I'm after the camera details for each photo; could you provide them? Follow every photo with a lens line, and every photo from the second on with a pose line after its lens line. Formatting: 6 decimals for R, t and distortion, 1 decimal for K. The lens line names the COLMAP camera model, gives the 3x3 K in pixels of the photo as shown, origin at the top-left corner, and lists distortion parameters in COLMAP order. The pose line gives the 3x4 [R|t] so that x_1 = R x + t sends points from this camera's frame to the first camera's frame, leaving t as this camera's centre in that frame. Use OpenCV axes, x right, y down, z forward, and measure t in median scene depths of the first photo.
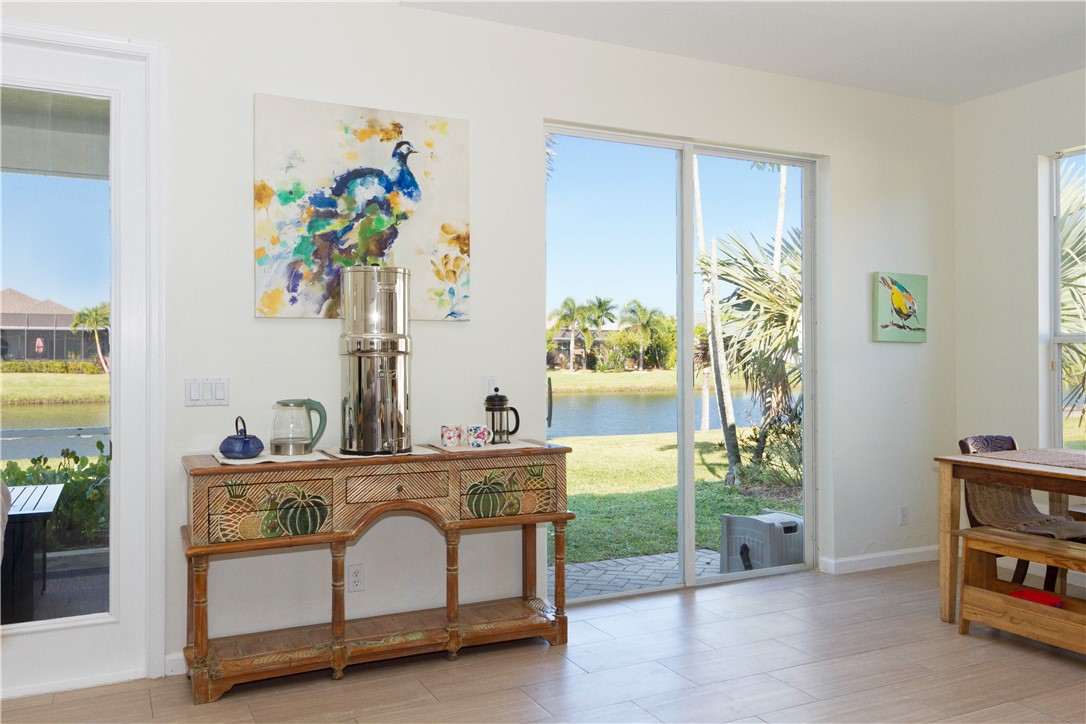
lens RADIAL K [[867.7, 0, 544.2], [0, 867.7, 347.4], [0, 0, 1]] dist [0.008037, 0.005394]
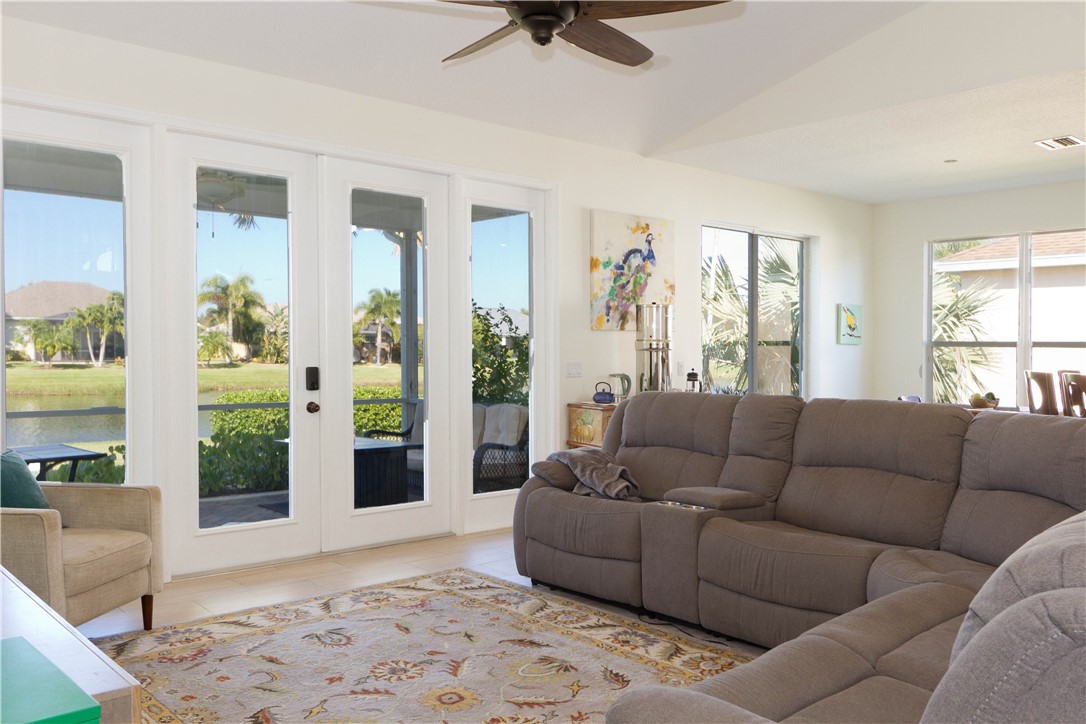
lens RADIAL K [[903.4, 0, 543.0], [0, 903.4, 362.0], [0, 0, 1]] dist [0.002875, 0.003406]
pose [[0.965946, 0.002056, 0.258735, -0.867249], [-0.008007, 0.999727, 0.021949, -0.006918], [-0.258619, -0.023273, 0.965699, -0.782308]]
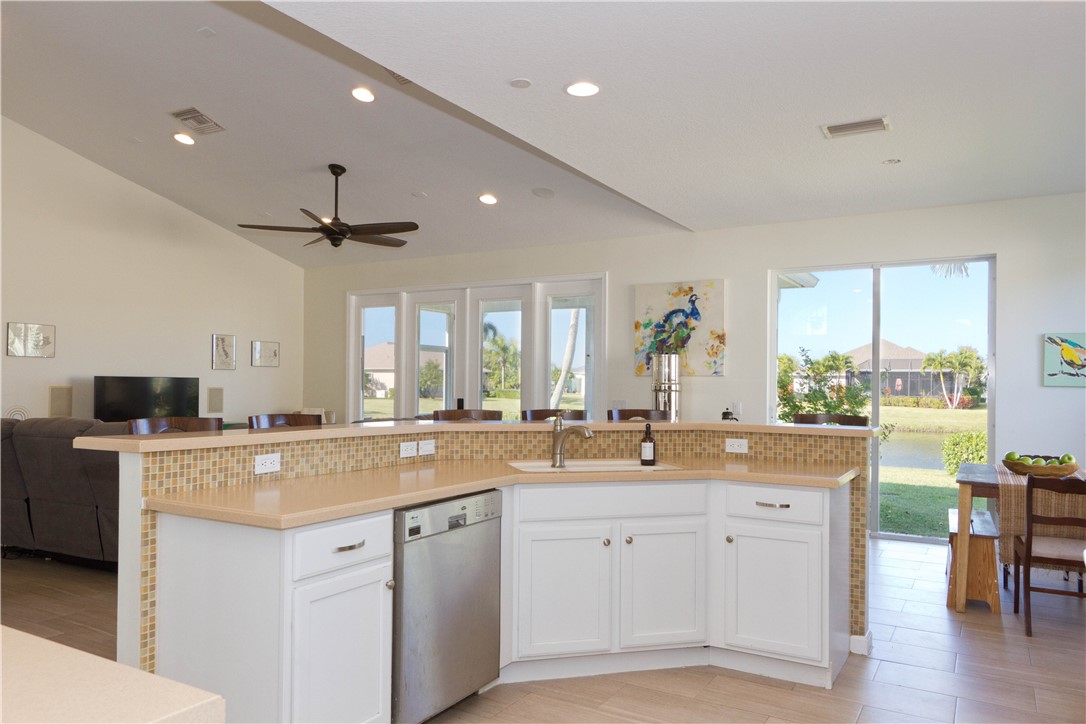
lens RADIAL K [[801.1, 0, 543.0], [0, 801.1, 362.0], [0, 0, 1]] dist [0.038075, -0.000745]
pose [[0.528735, -0.021929, -0.848504, 1.350383], [-0.002934, 0.999613, -0.027663, -0.009505], [0.848782, 0.017116, 0.528466, -0.392007]]
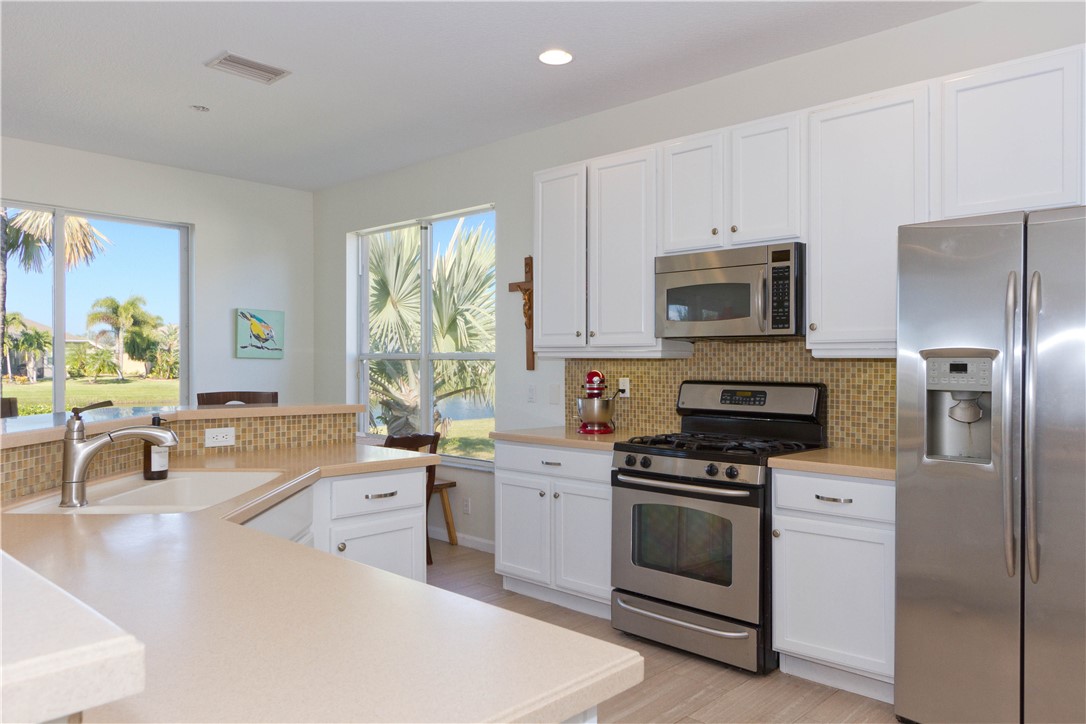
lens RADIAL K [[776.2, 0, 543.0], [0, 776.2, 362.0], [0, 0, 1]] dist [0.002574, 0.000577]
pose [[0.945011, 0.003326, 0.327022, 0.577840], [-0.004871, 0.999981, 0.003905, -0.009514], [-0.327002, -0.005283, 0.945009, -0.465876]]
